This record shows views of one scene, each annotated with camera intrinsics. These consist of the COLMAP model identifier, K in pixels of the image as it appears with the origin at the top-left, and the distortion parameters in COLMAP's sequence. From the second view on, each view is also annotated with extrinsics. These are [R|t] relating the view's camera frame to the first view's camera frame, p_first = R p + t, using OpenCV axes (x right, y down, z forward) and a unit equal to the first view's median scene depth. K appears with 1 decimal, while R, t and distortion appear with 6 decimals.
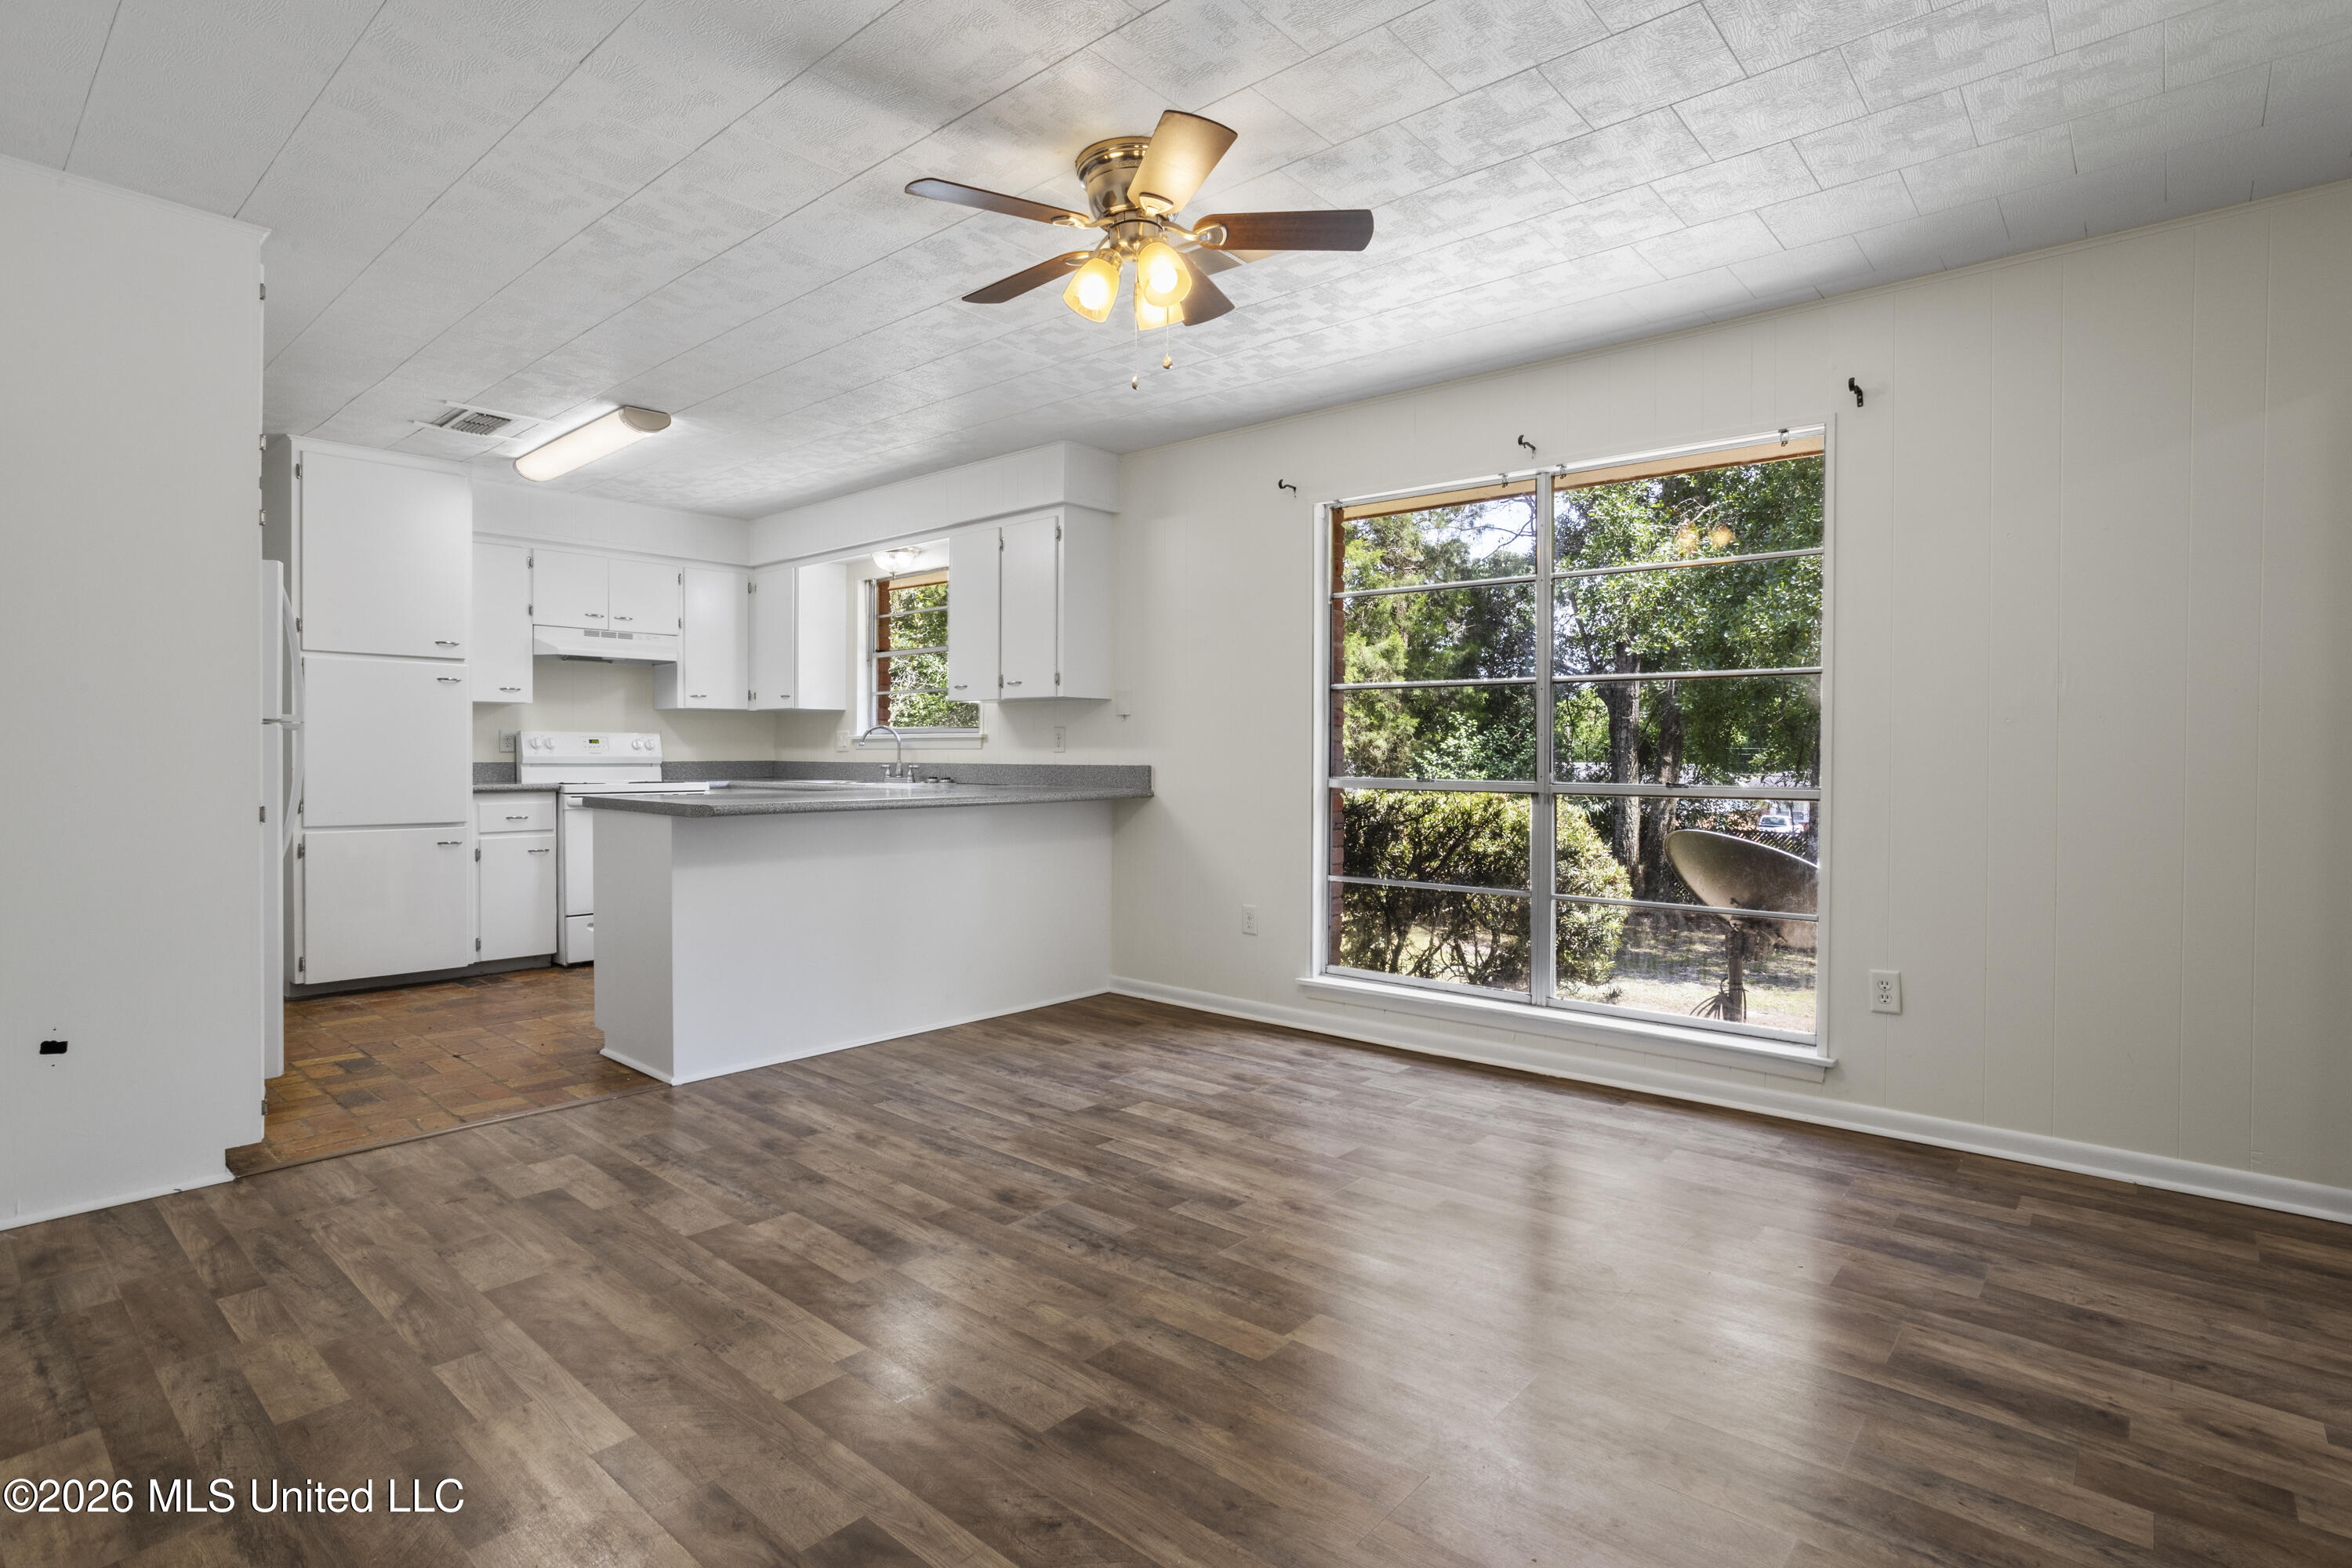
lens RADIAL K [[1168.3, 0, 1155.4], [0, 1168.3, 776.4], [0, 0, 1]] dist [-0.016093, 0.010316]
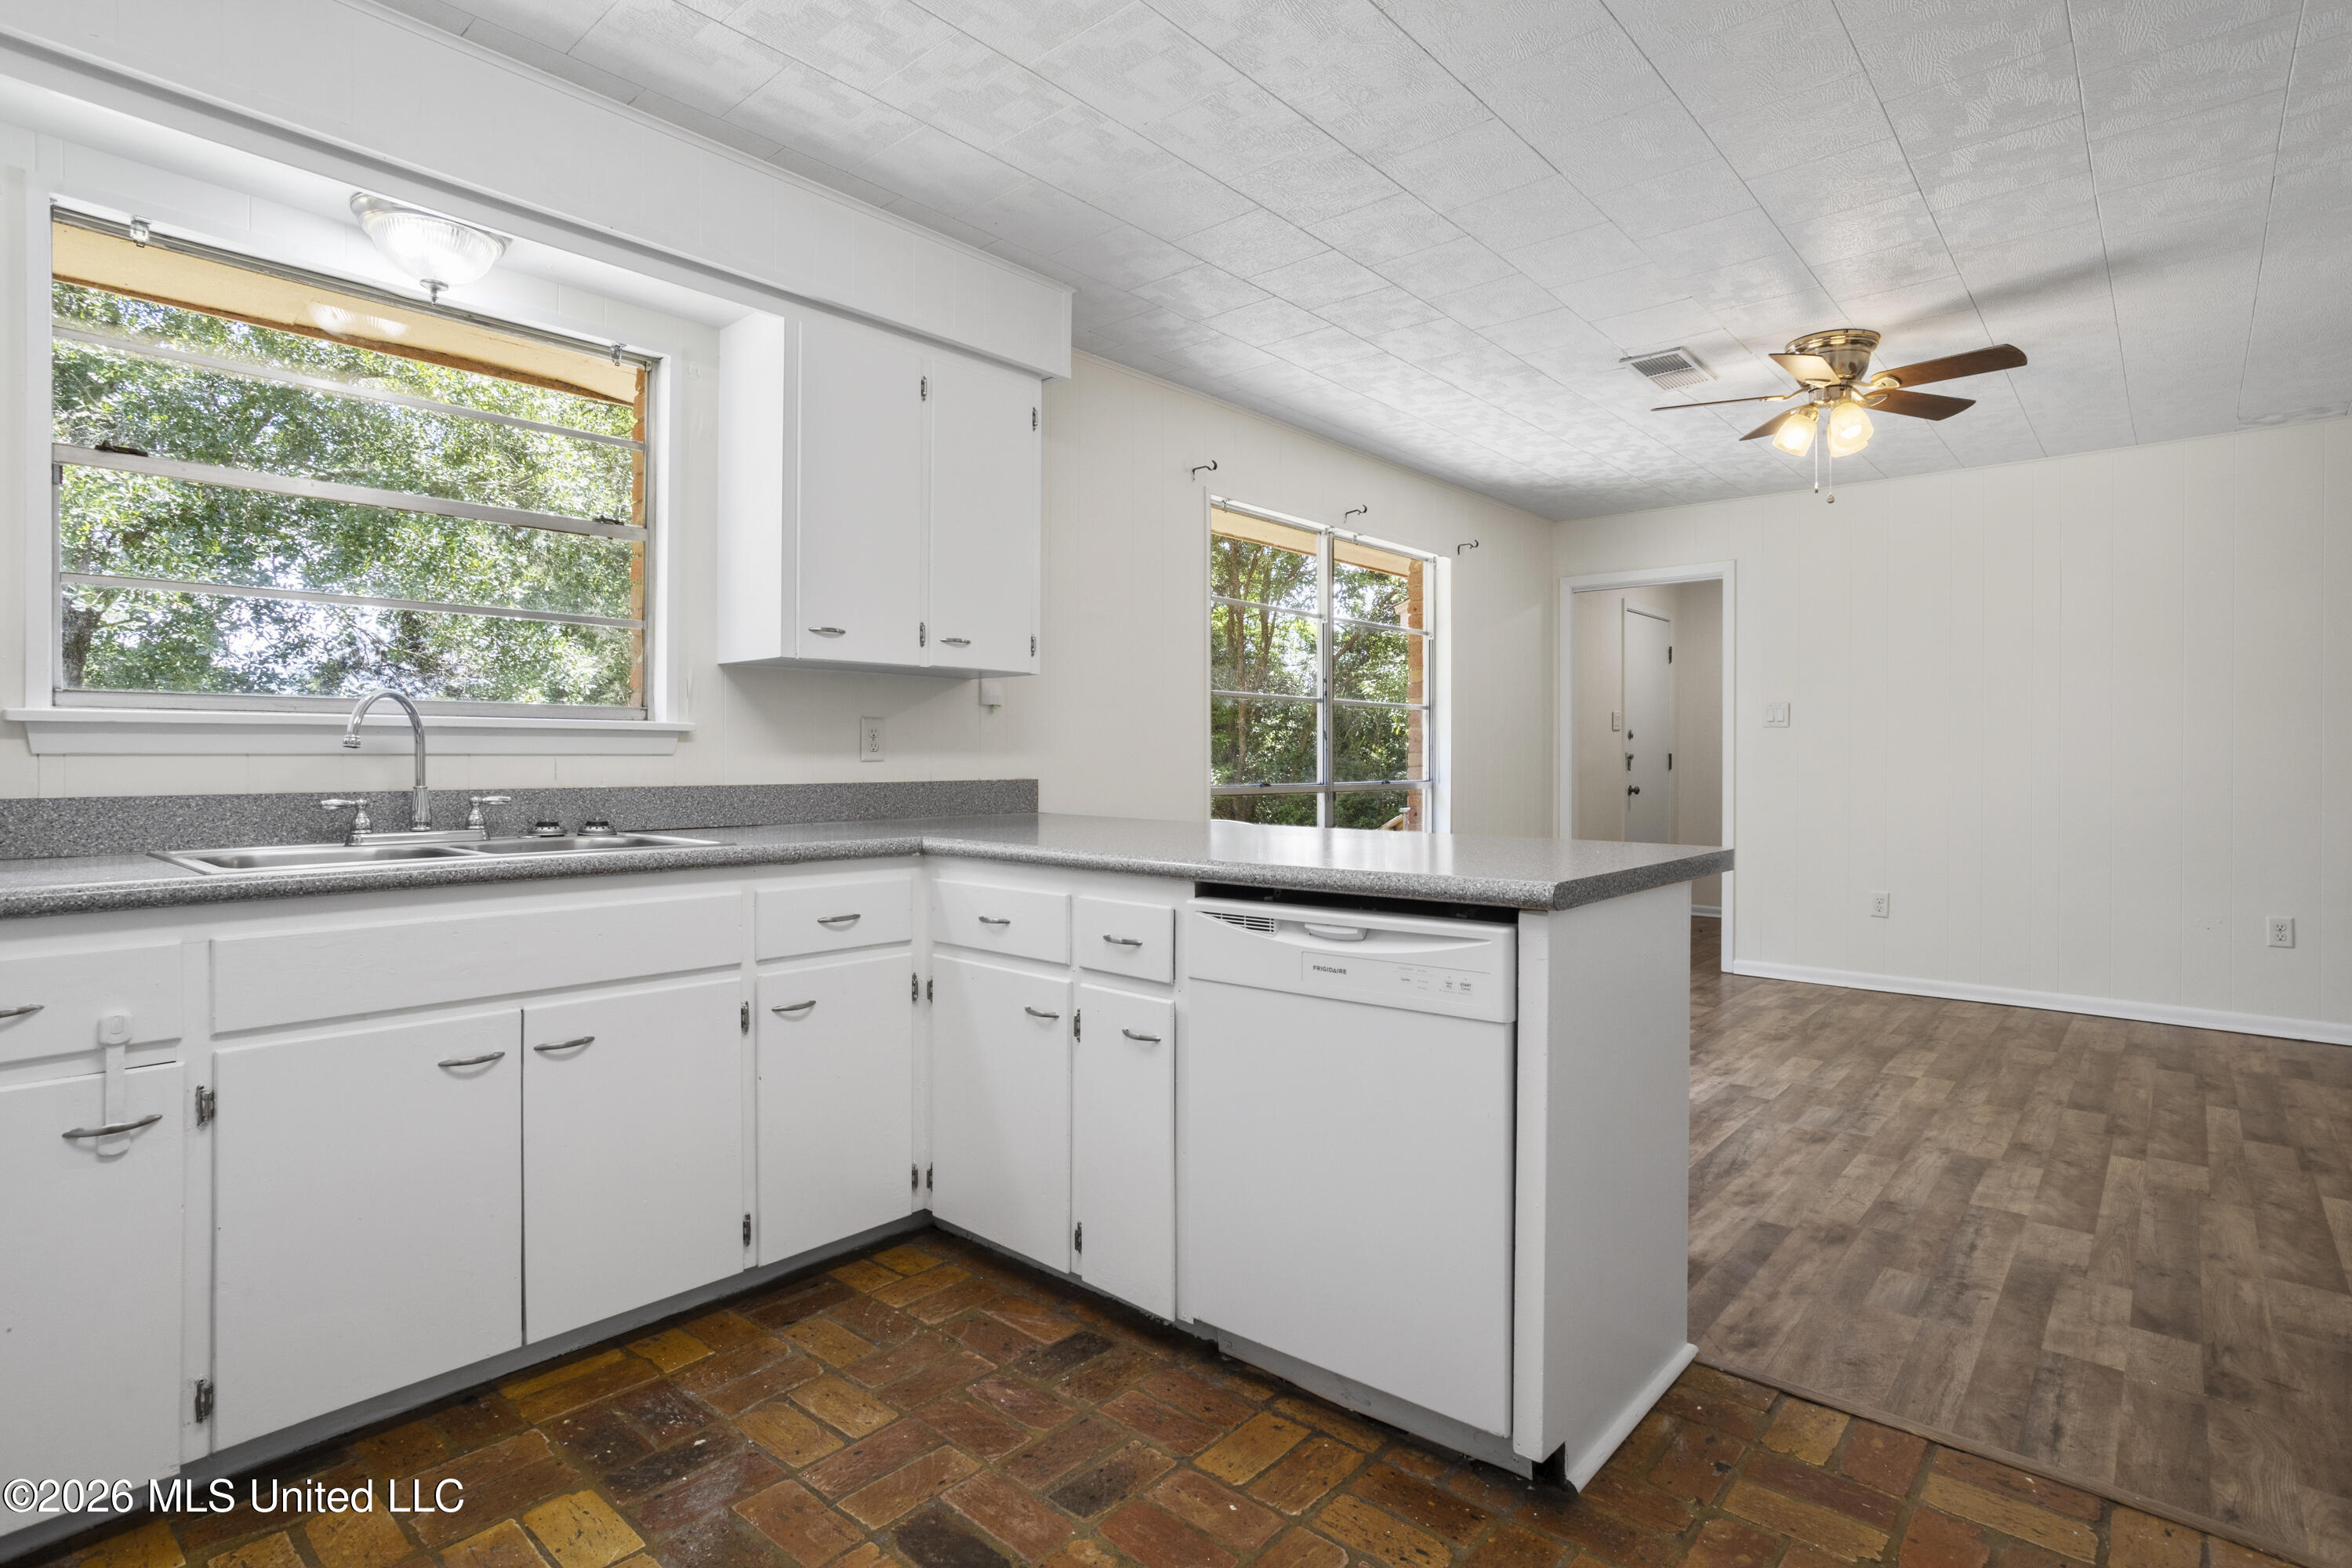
lens RADIAL K [[1168.3, 0, 1187.0], [0, 1168.3, 773.2], [0, 0, 1]] dist [-0.016093, 0.010316]
pose [[-0.022578, -0.015754, 0.999621, -1.045961], [0.020409, 0.999660, 0.016215, -0.032151], [-0.999537, 0.020767, -0.022248, 1.352950]]
